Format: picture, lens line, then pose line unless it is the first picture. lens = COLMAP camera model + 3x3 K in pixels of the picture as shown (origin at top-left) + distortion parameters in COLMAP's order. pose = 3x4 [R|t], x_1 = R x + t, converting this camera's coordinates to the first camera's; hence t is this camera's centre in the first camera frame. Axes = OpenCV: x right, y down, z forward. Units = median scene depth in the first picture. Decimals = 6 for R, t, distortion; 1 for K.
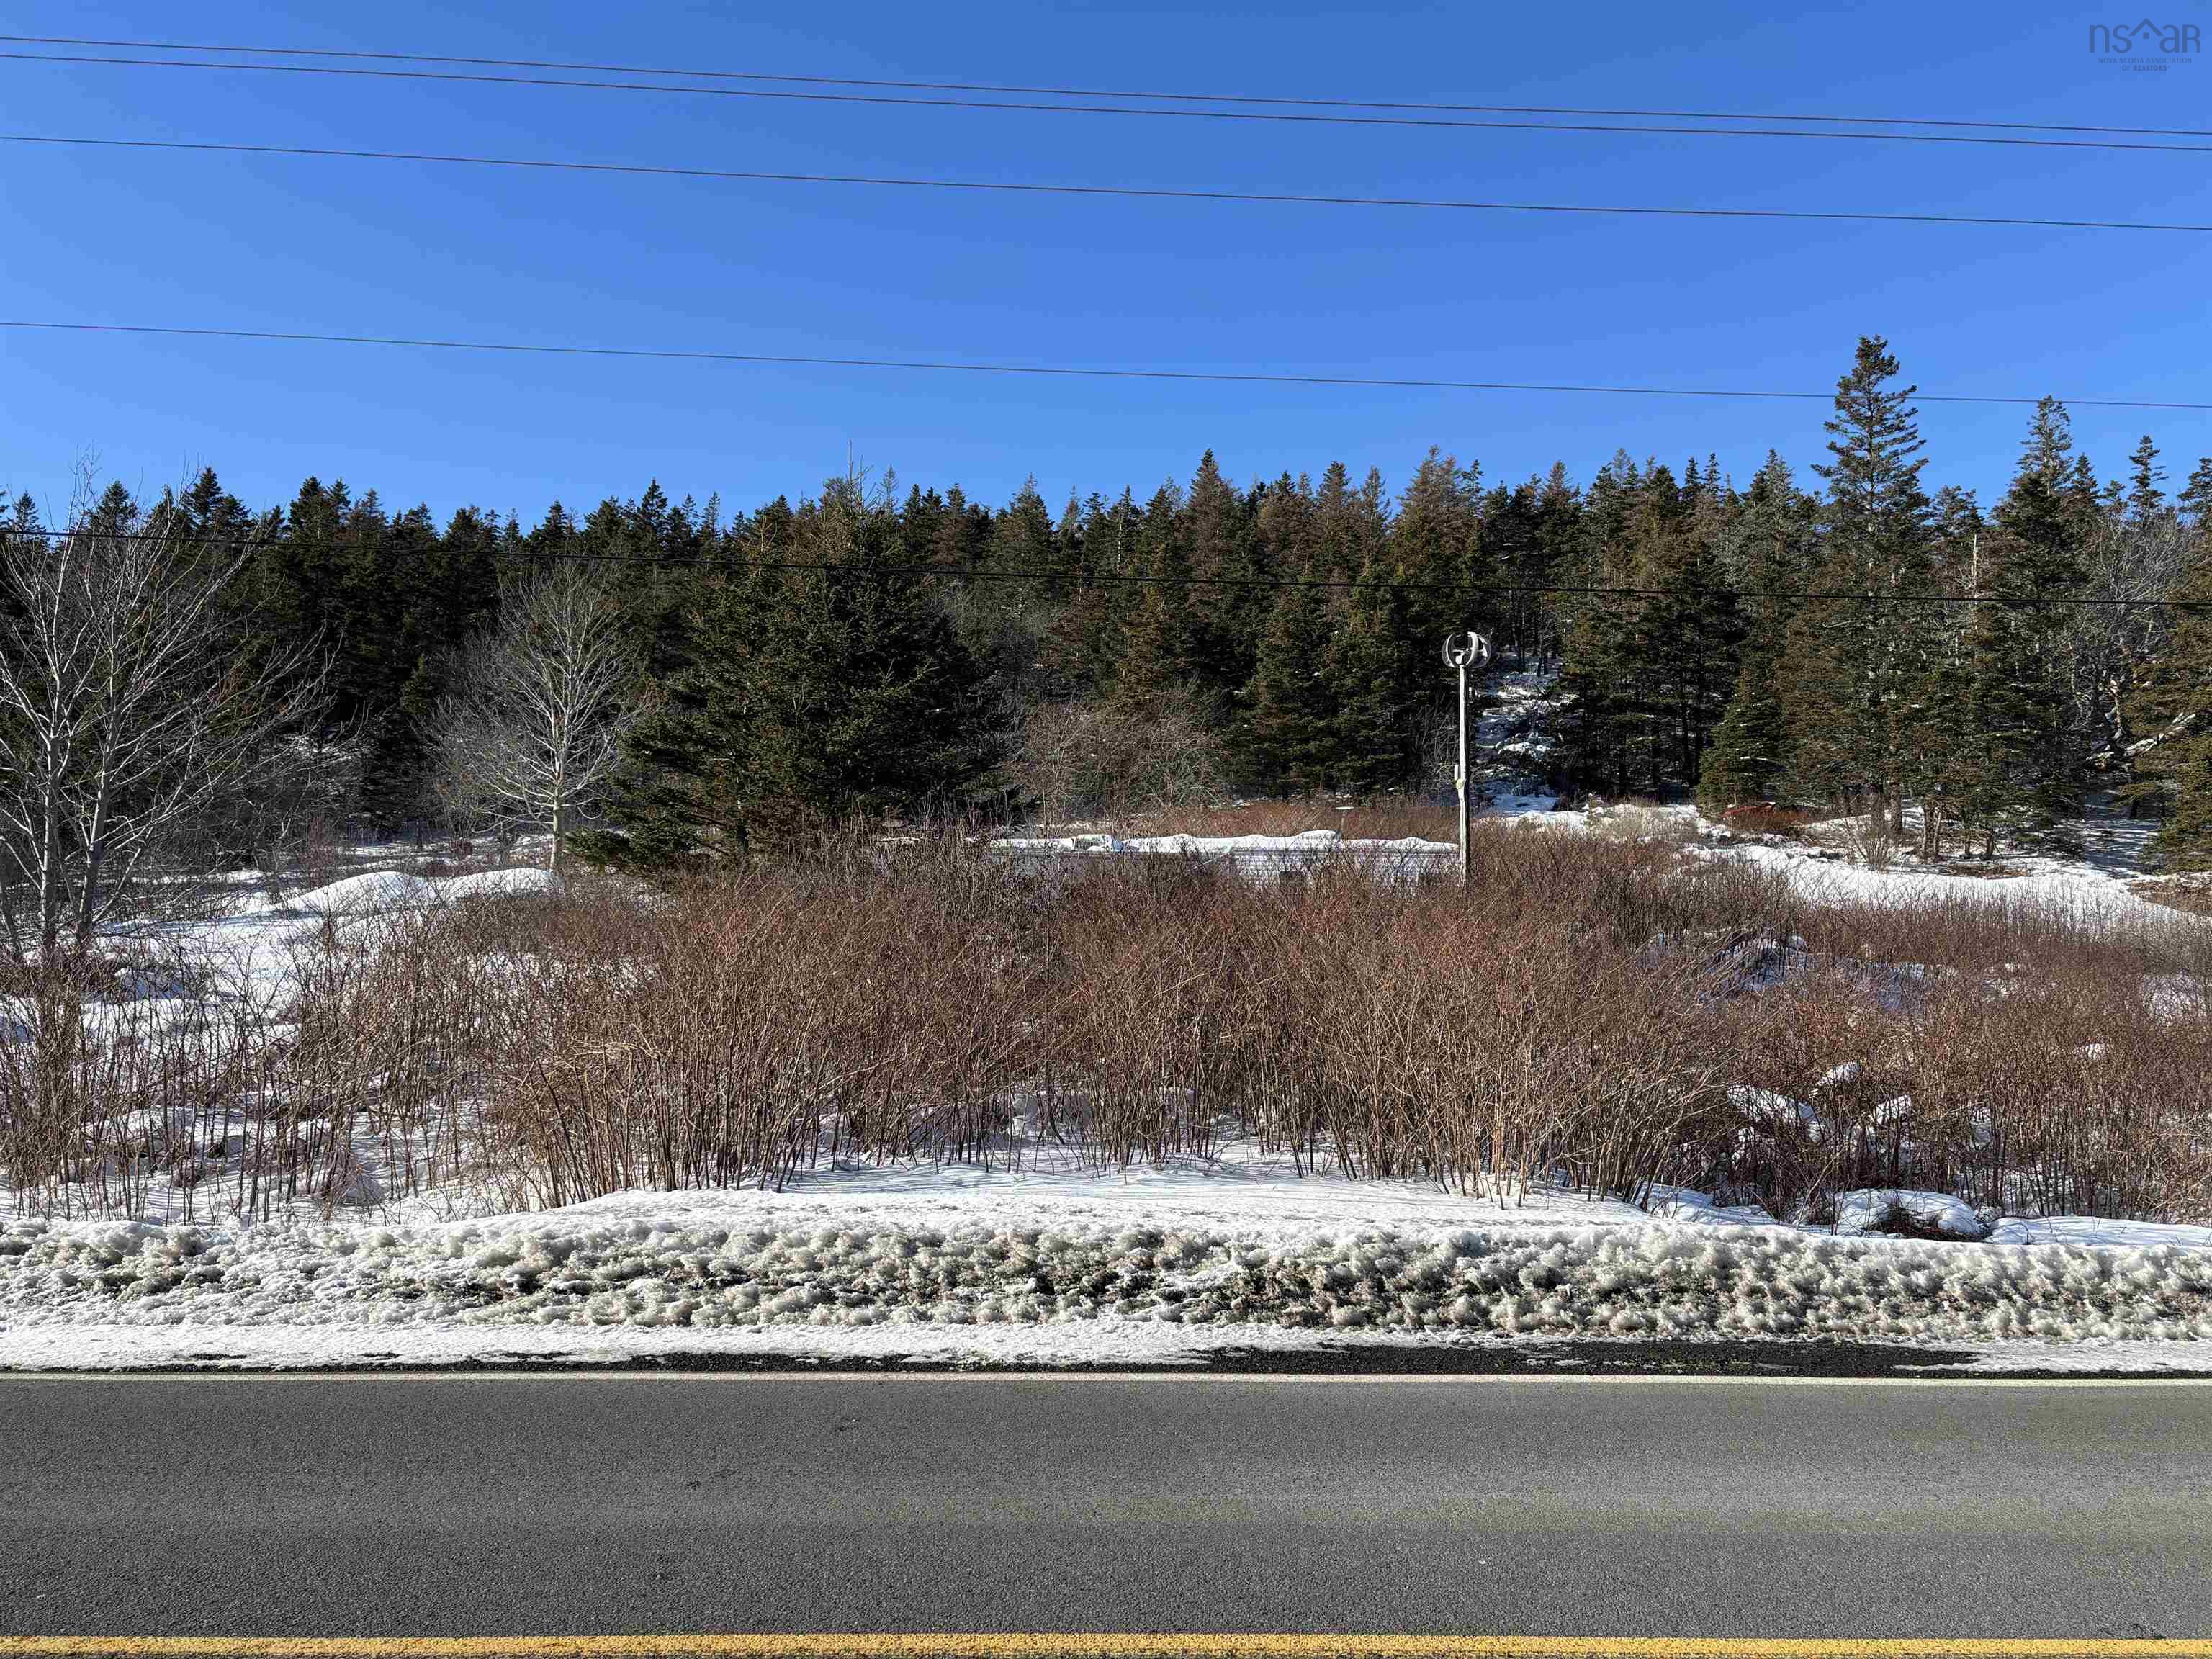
lens RADIAL K [[1643.0, 0, 1096.8], [0, 1643.0, 847.8], [0, 0, 1]] dist [0.052797, -0.052524]
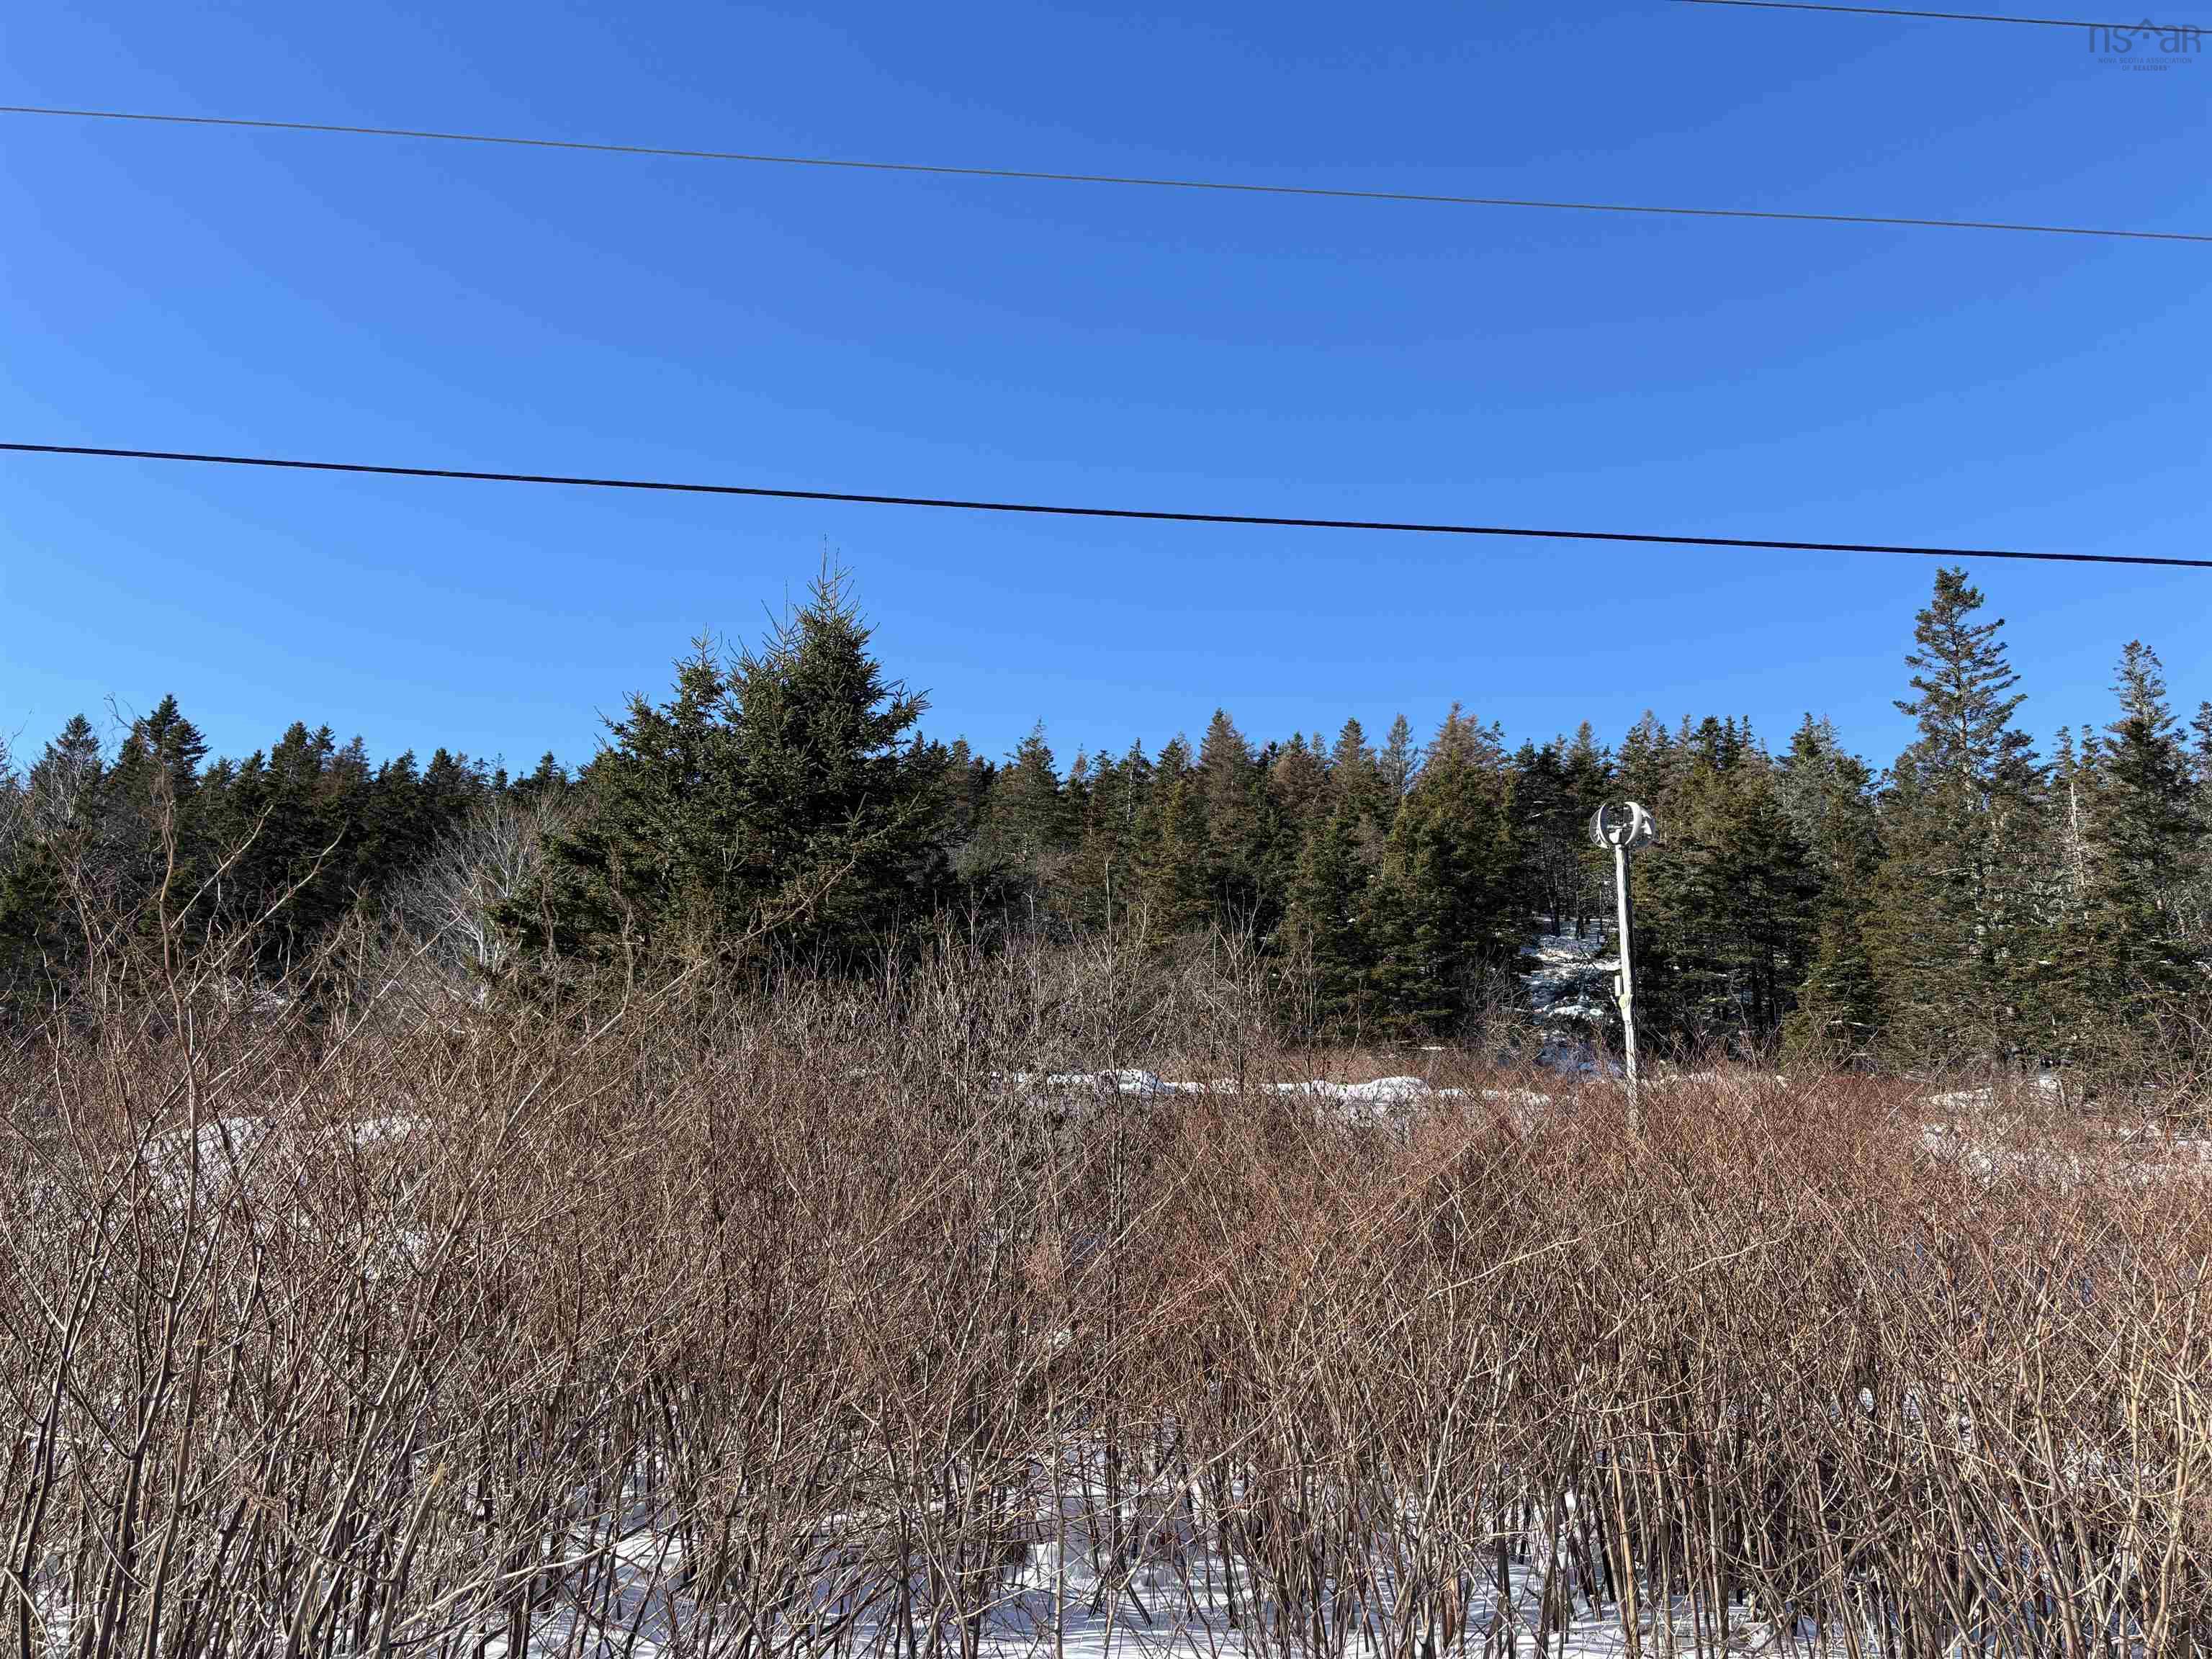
lens RADIAL K [[1634.4, 0, 1115.4], [0, 1634.4, 836.3], [0, 0, 1]] dist [0.047608, -0.029208]
pose [[0.999729, 0.019850, 0.012138, -0.010135], [-0.017411, 0.984293, -0.175684, 0.011389], [-0.015434, 0.175425, 0.984372, 0.131263]]
